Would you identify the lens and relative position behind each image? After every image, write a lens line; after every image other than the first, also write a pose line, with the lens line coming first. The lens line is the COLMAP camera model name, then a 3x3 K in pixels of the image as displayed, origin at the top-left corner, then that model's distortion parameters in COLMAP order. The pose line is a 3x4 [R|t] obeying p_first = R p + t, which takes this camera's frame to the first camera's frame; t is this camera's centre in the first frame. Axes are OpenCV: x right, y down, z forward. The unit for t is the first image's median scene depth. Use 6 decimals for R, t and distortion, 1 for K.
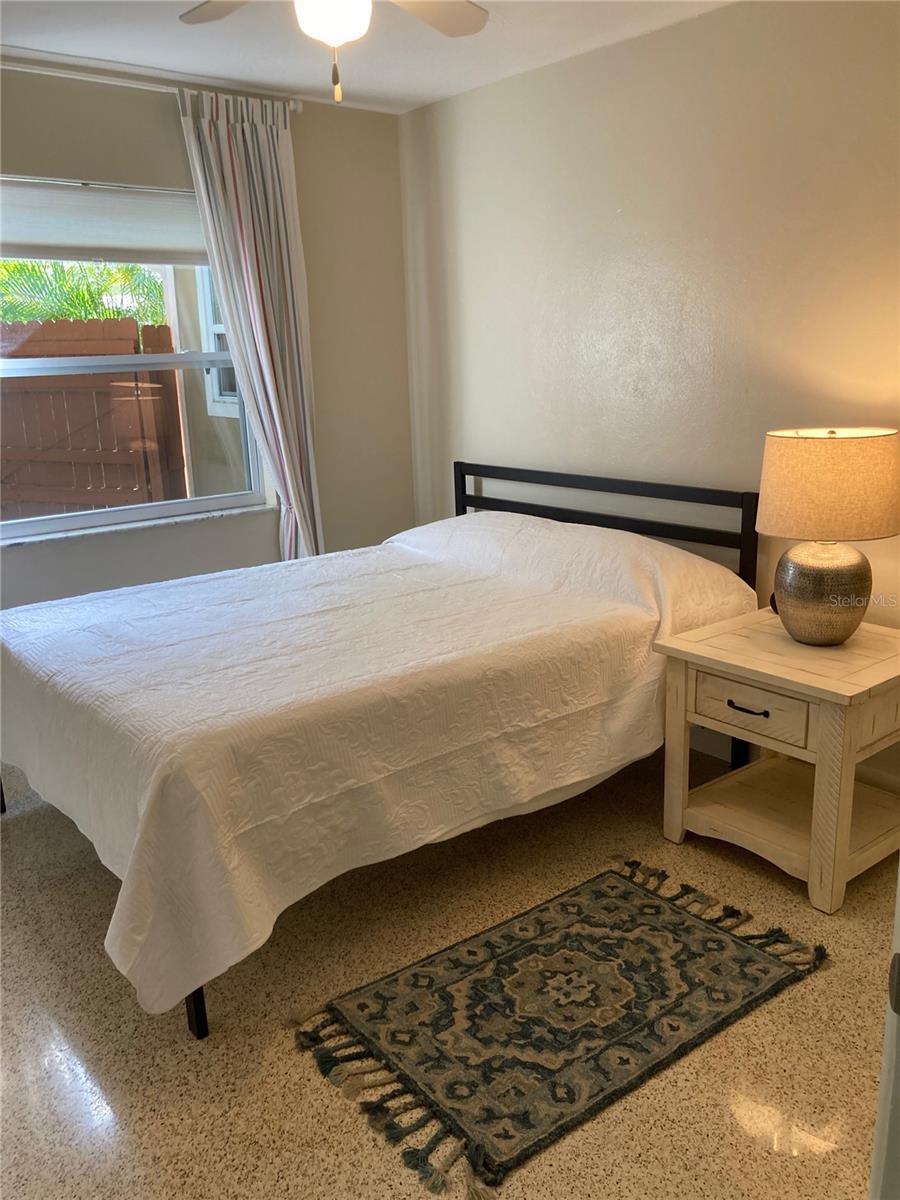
lens RADIAL K [[983.6, 0, 450.0], [0, 983.6, 600.0], [0, 0, 1]] dist [0.004693, -0.006457]
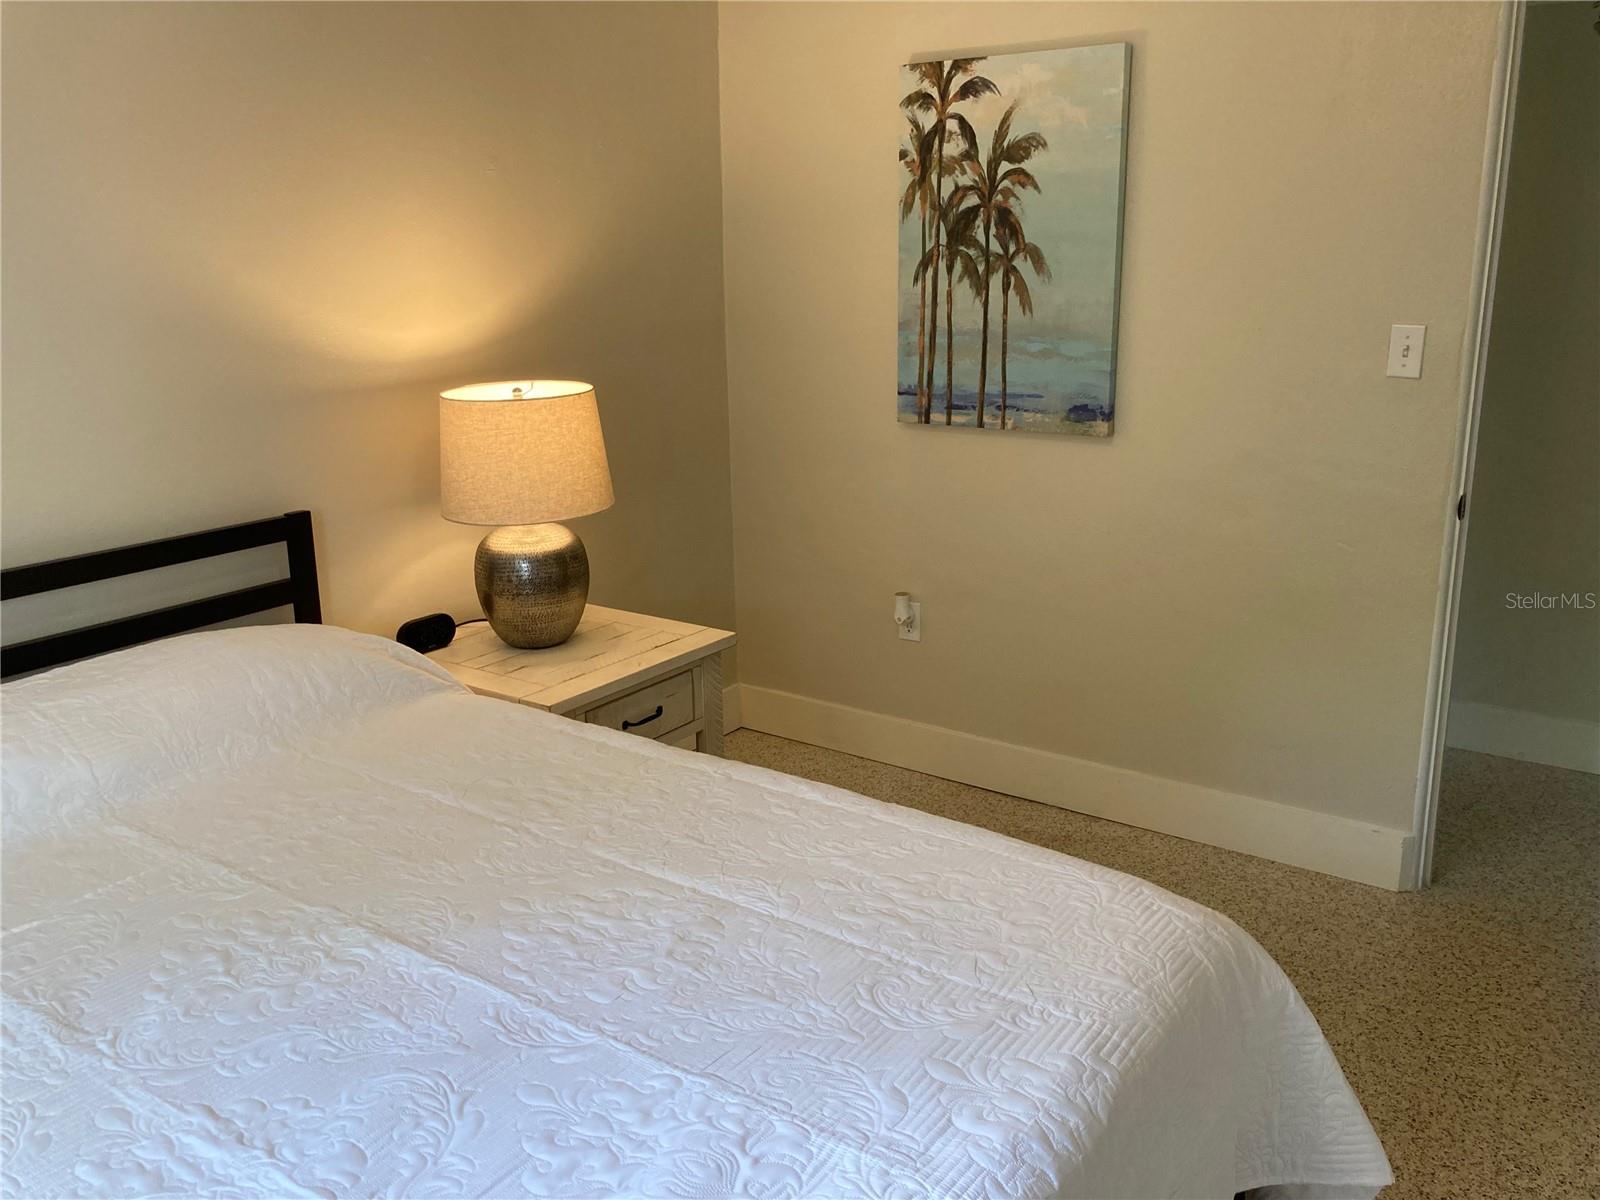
lens RADIAL K [[1311.4, 0, 800.0], [0, 1311.4, 600.0], [0, 0, 1]] dist [0.004693, -0.006457]
pose [[-0.266669, -0.216942, 0.939055, -0.733030], [0.266523, 0.919742, 0.288166, -0.259302], [-0.926204, 0.327125, -0.187447, 1.036051]]
